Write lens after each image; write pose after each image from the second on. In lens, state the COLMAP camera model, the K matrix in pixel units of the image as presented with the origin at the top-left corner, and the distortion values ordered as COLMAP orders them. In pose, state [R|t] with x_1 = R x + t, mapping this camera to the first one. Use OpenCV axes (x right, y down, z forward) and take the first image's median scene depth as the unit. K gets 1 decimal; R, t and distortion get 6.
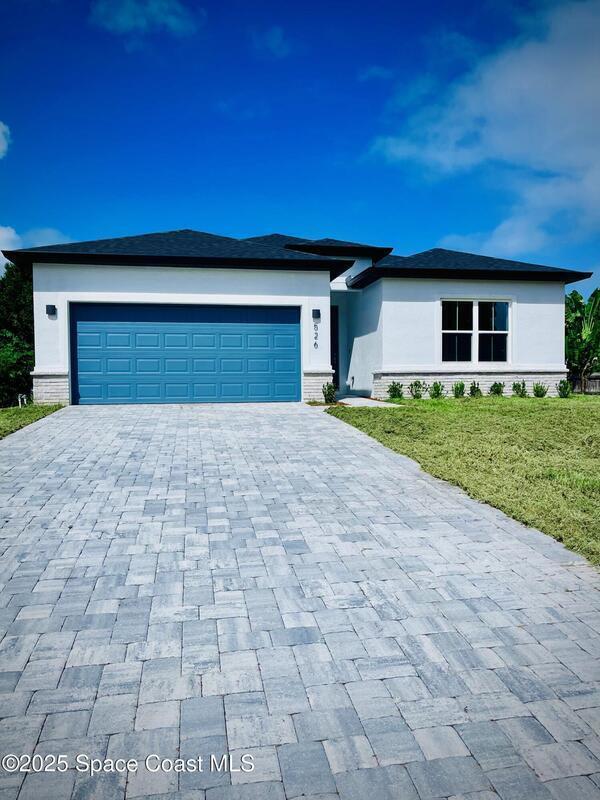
lens RADIAL K [[610.2, 0, 300.1], [0, 610.2, 396.8], [0, 0, 1]] dist [0.066625, -0.084493]
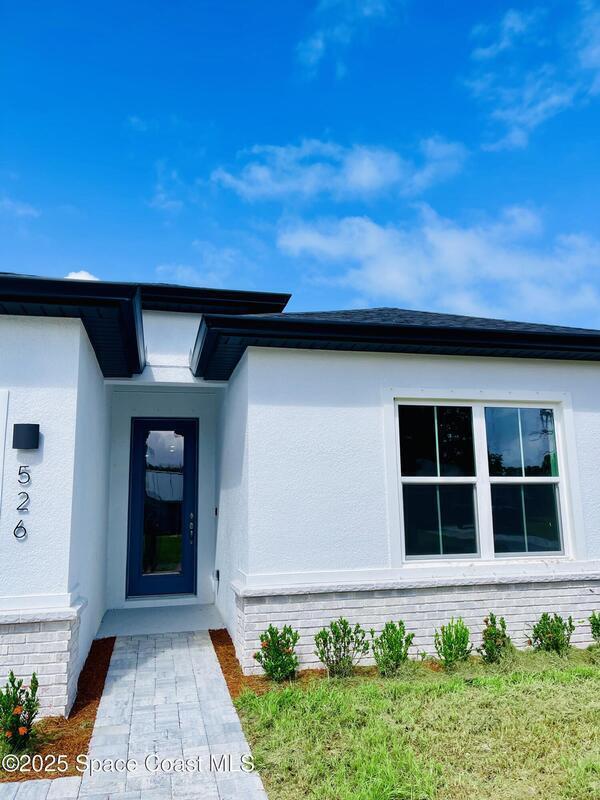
lens RADIAL K [[610.2, 0, 301.8], [0, 610.2, 400.8], [0, 0, 1]] dist [0.066625, -0.084493]
pose [[0.998540, 0.000441, 0.054017, 0.144495], [0.009913, 0.981488, -0.191267, -0.080883], [-0.053101, 0.191523, 0.980051, 0.599432]]
